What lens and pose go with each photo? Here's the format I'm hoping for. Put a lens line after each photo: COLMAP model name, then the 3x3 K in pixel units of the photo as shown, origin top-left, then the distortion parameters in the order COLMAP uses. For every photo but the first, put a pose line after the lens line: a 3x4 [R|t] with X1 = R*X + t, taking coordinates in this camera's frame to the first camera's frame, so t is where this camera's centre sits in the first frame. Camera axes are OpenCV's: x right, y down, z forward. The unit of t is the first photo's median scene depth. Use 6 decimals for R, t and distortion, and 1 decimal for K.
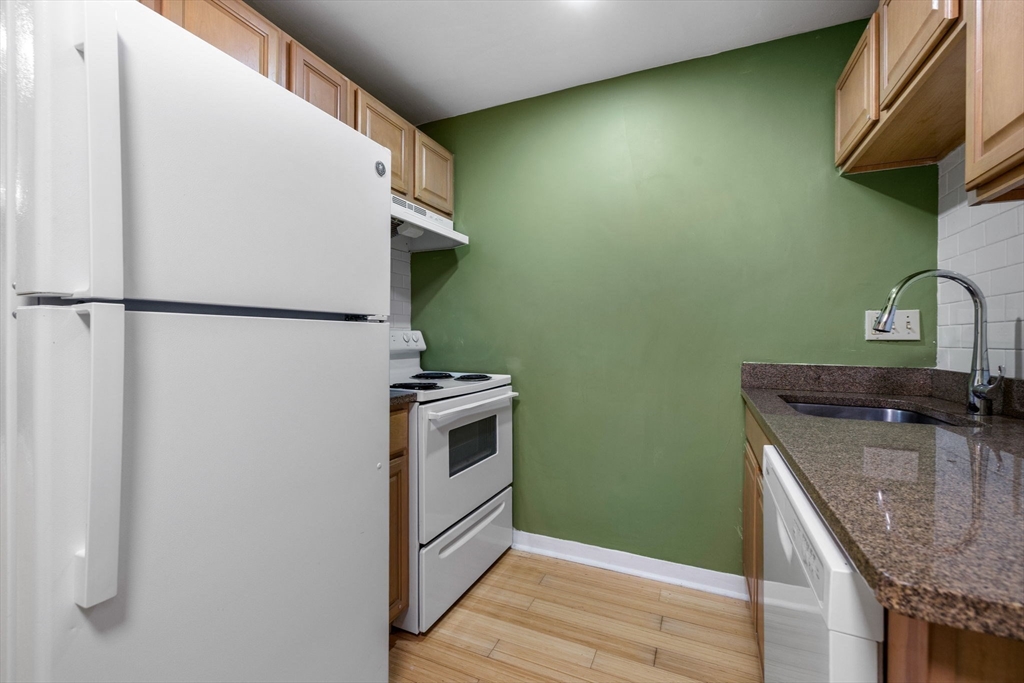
lens RADIAL K [[434.3, 0, 512.0], [0, 434.3, 341.5], [0, 0, 1]] dist [0.000274, 0.000034]
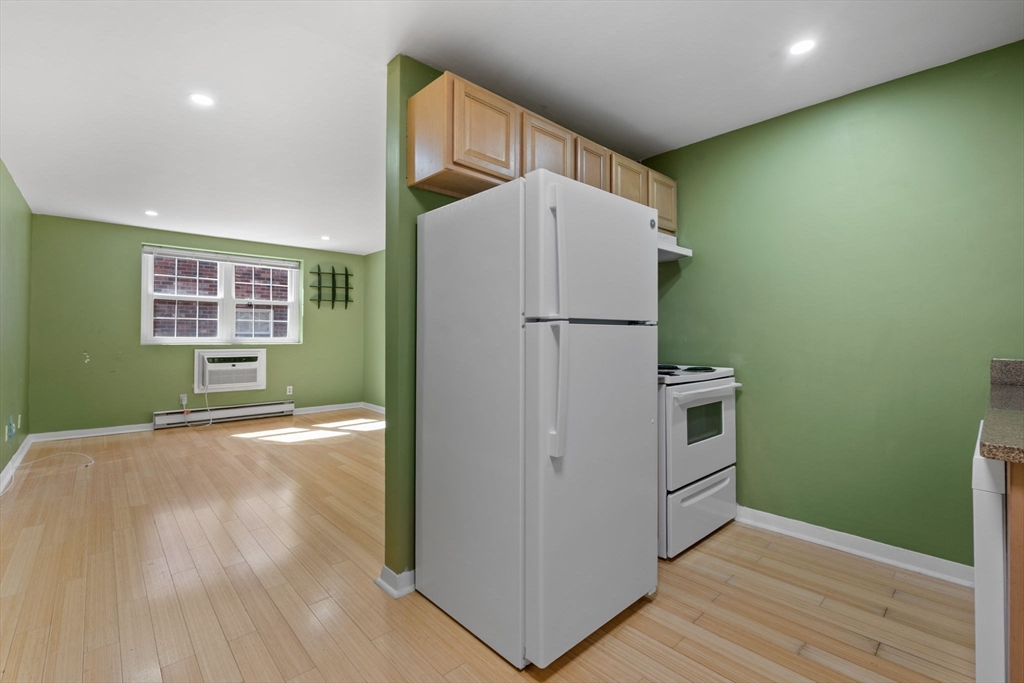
lens RADIAL K [[451.4, 0, 518.1], [0, 451.4, 332.4], [0, 0, 1]] dist [-0.003211, -0.000102]
pose [[0.923066, -0.006638, -0.384585, -0.088331], [0.000214, 0.999860, -0.016744, 0.003009], [0.384643, 0.015373, 0.922938, -0.407940]]
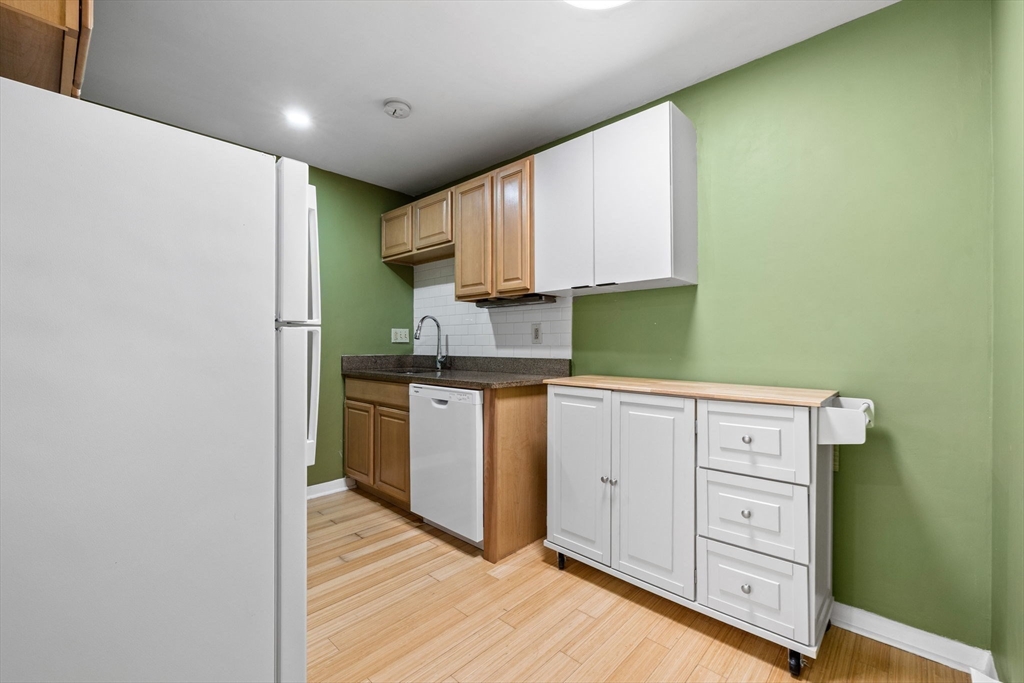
lens RADIAL K [[434.3, 0, 512.0], [0, 434.3, 341.5], [0, 0, 1]] dist [0.000274, 0.000034]
pose [[0.319608, -0.000196, 0.947550, -0.936936], [0.001829, 0.999998, -0.000410, -0.006054], [-0.947548, 0.001864, 0.319608, -0.213583]]
